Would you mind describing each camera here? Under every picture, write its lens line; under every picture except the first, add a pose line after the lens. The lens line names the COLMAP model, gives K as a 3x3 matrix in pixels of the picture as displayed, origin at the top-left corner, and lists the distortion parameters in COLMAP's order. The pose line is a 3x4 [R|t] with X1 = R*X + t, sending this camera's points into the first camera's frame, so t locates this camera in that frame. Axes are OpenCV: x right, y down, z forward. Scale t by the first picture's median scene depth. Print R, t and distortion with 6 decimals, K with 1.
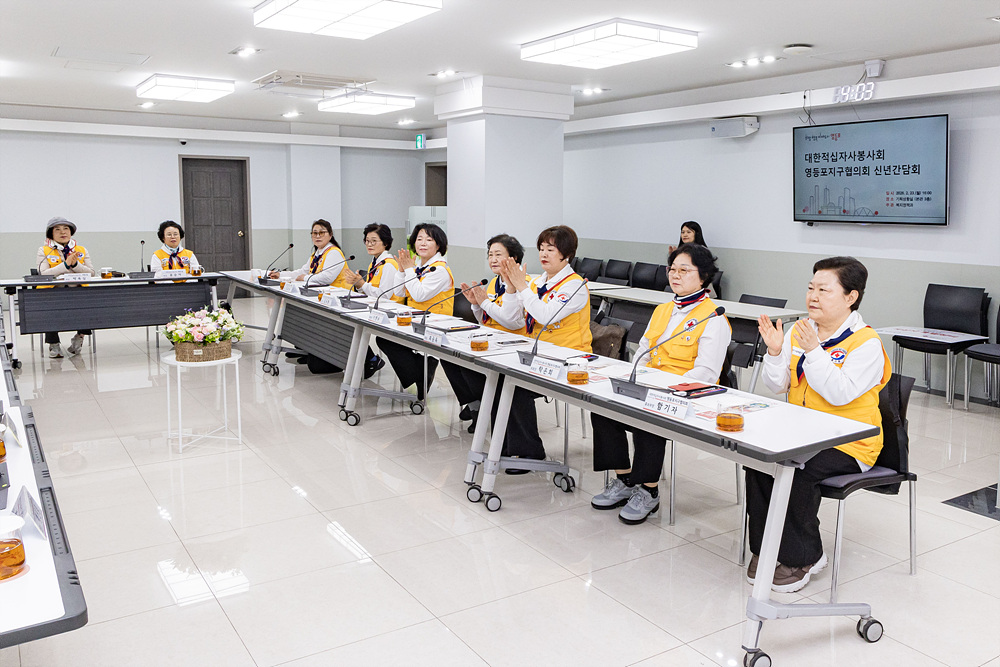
lens RADIAL K [[824.8, 0, 500.0], [0, 824.8, 333.5], [0, 0, 1]] dist [0.002569, 0.004125]
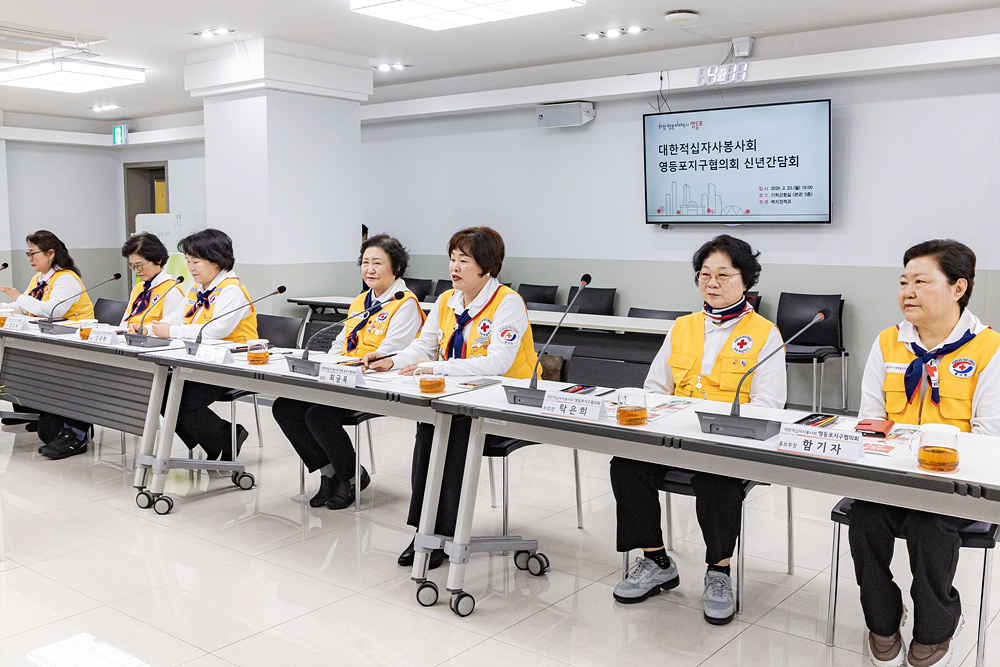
lens RADIAL K [[949.3, 0, 465.6], [0, 949.3, 354.8], [0, 0, 1]] dist [-0.003599, -0.007880]
pose [[0.950131, -0.050238, 0.307779, -0.151349], [0.056718, 0.998316, -0.012139, 0.001657], [-0.306651, 0.028990, 0.951380, 0.137129]]
